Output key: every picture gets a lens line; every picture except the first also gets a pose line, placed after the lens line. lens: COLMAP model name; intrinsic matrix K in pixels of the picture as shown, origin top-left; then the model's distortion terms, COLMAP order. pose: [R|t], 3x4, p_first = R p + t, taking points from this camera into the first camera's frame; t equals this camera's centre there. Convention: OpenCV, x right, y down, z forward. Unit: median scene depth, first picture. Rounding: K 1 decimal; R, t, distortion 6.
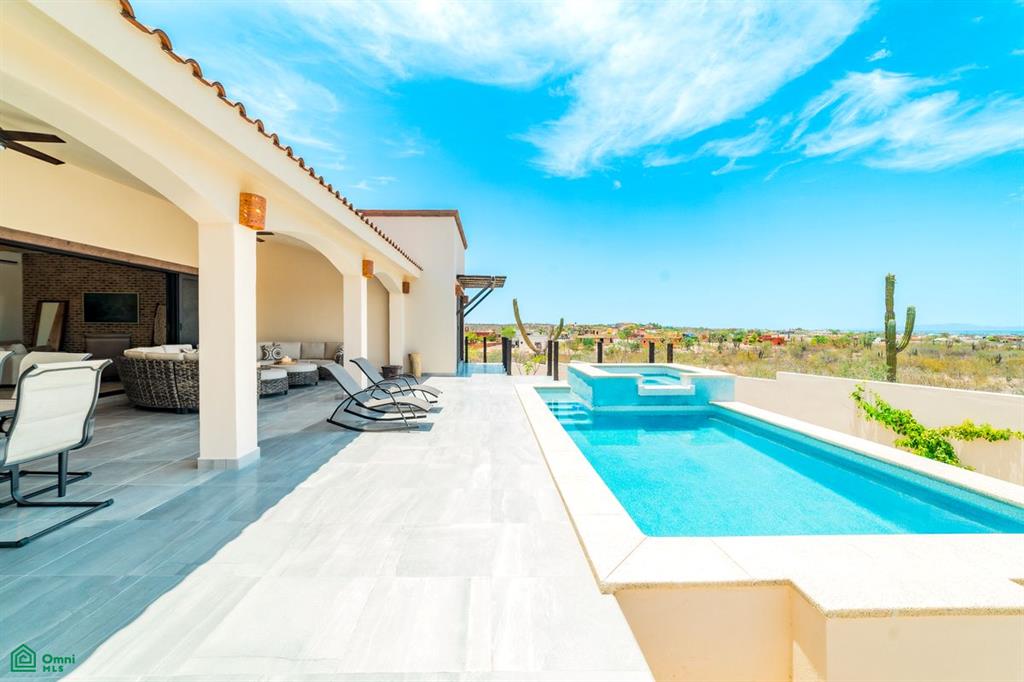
lens RADIAL K [[403.7, 0, 520.6], [0, 403.7, 341.6], [0, 0, 1]] dist [0.000212, 0.000280]
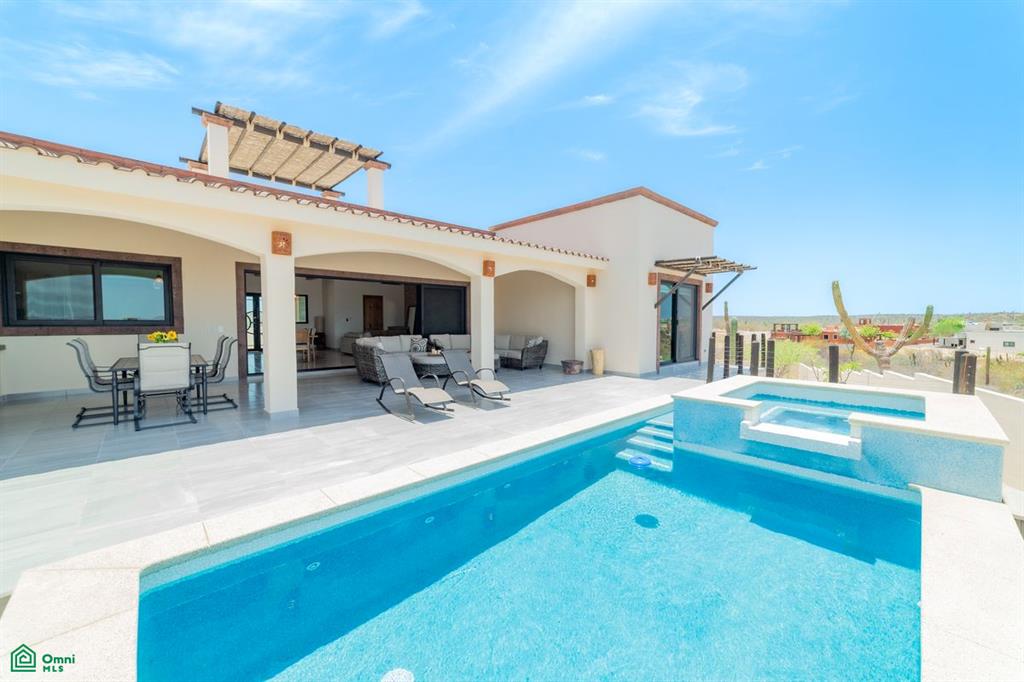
lens RADIAL K [[403.7, 0, 520.6], [0, 403.7, 341.6], [0, 0, 1]] dist [0.000212, 0.000280]
pose [[0.658598, 0.034744, -0.751693, 0.334431], [-0.021839, 0.999395, 0.027059, -0.010643], [0.752178, -0.001405, 0.658958, 0.234514]]
